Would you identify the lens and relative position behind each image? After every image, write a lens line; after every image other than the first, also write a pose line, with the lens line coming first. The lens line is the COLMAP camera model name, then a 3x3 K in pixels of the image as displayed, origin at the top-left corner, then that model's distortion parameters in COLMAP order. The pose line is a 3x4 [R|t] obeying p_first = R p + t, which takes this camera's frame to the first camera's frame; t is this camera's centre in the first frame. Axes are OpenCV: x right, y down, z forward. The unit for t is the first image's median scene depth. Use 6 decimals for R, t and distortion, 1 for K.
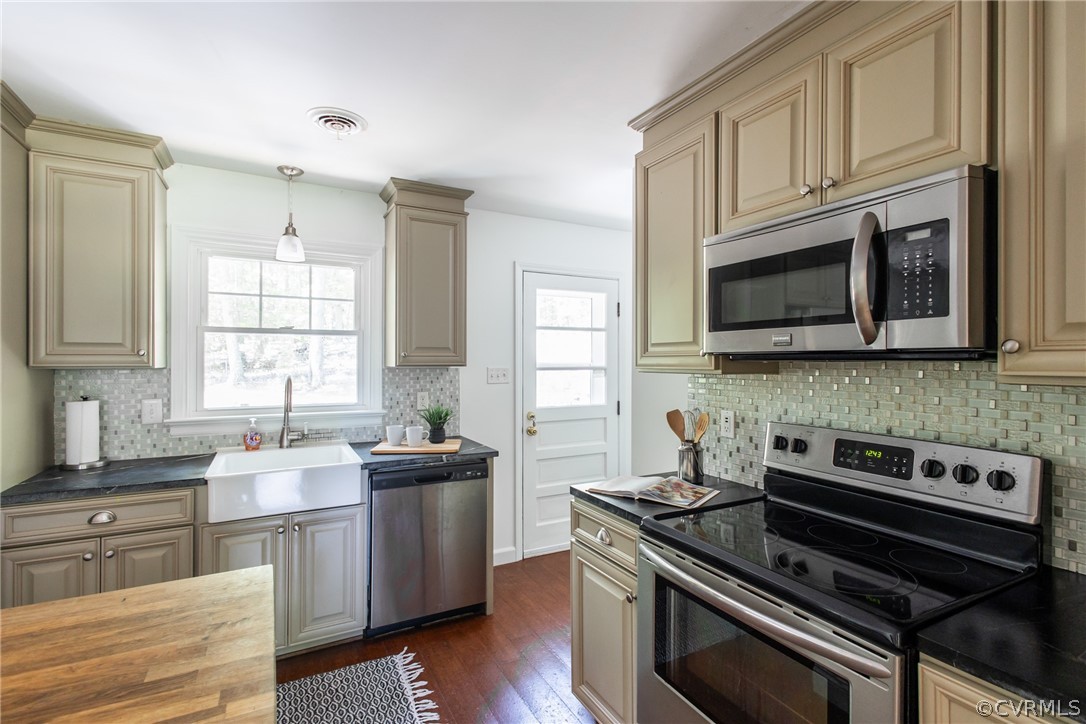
lens RADIAL K [[514.9, 0, 543.0], [0, 514.9, 362.0], [0, 0, 1]] dist [0.000265, -0.000103]
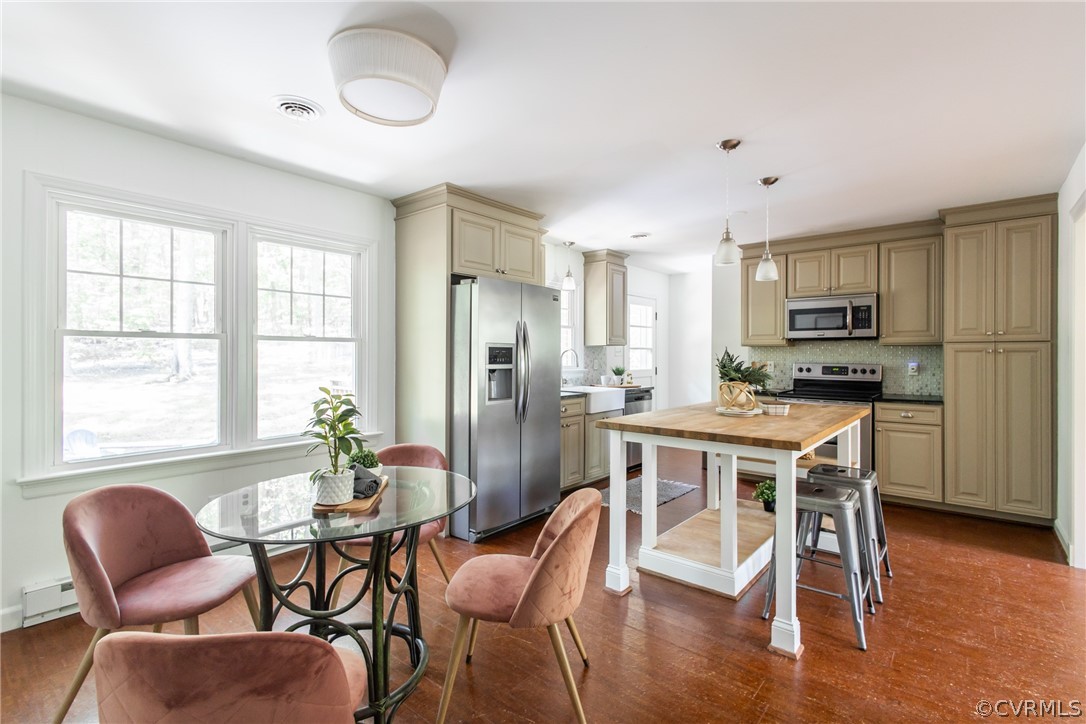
lens RADIAL K [[514.9, 0, 543.0], [0, 514.9, 362.0], [0, 0, 1]] dist [0.000265, -0.000103]
pose [[0.929503, -0.005595, 0.368772, -2.452161], [0.000205, 0.999893, 0.014653, 0.089772], [-0.368814, -0.013544, 0.929404, -1.447490]]
